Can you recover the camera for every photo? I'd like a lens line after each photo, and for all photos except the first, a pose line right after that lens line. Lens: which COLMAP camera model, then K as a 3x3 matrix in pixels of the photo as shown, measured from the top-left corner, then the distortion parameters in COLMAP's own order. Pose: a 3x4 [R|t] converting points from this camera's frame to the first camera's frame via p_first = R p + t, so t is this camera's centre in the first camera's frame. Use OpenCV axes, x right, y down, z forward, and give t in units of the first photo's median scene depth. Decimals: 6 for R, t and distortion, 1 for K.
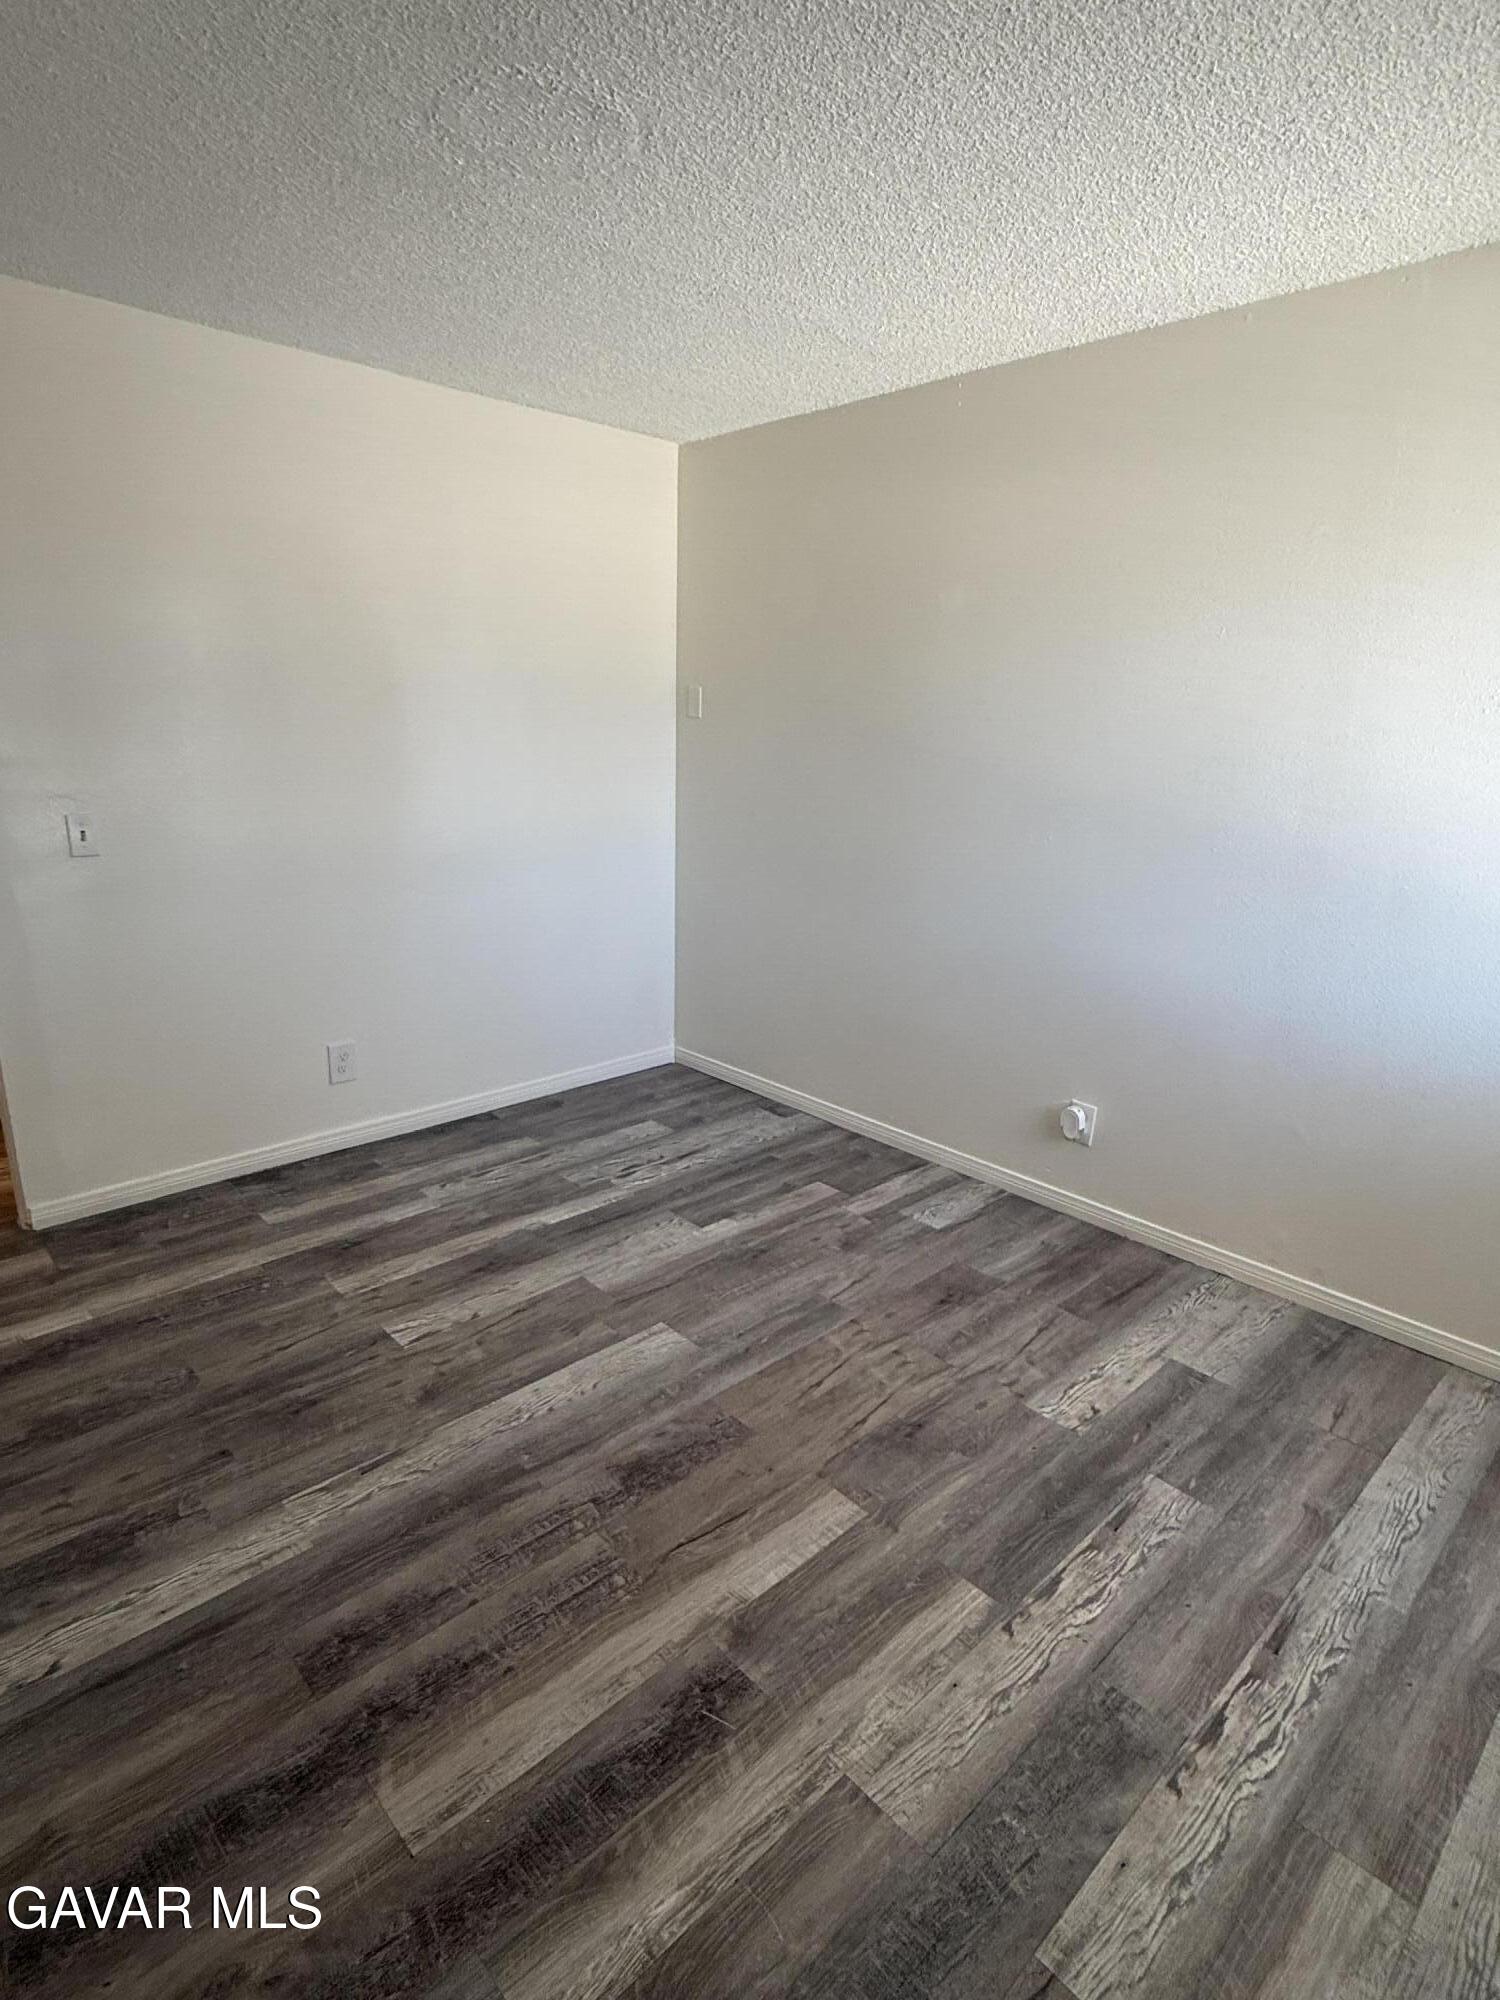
lens RADIAL K [[1052.3, 0, 751.9], [0, 1052.3, 1007.3], [0, 0, 1]] dist [-0.002305, 0.001355]
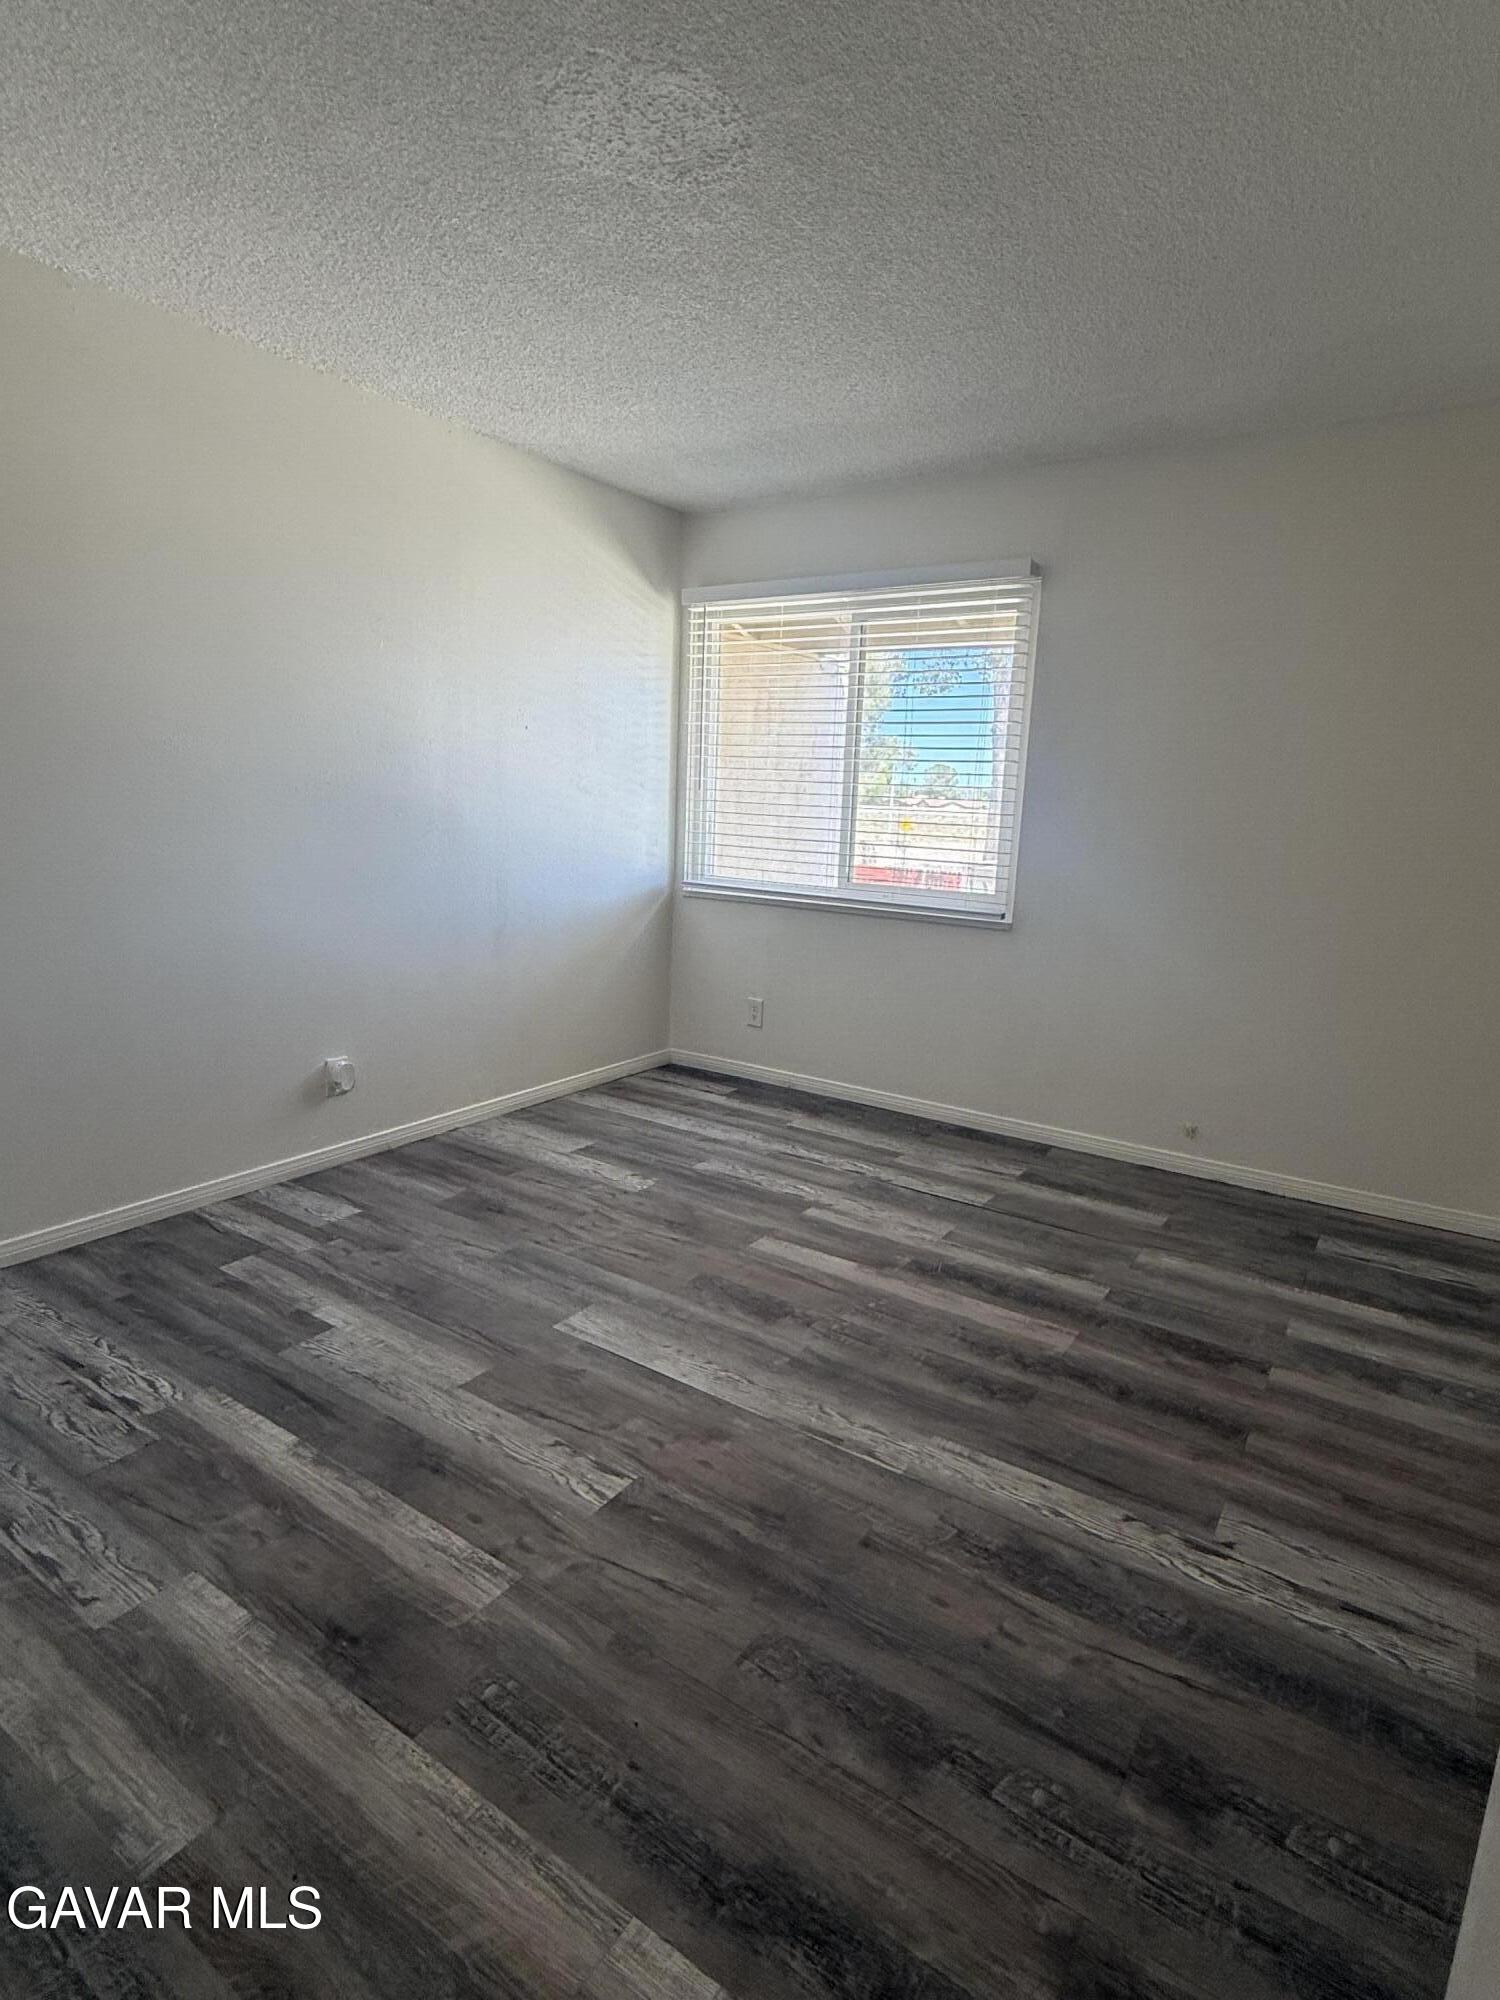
lens RADIAL K [[1052.3, 0, 751.9], [0, 1052.3, 1007.3], [0, 0, 1]] dist [-0.002305, 0.001355]
pose [[-0.219182, -0.233159, 0.947416, -1.068095], [0.216885, 0.935089, 0.280301, -0.227155], [-0.951273, 0.266917, -0.154386, 0.981546]]
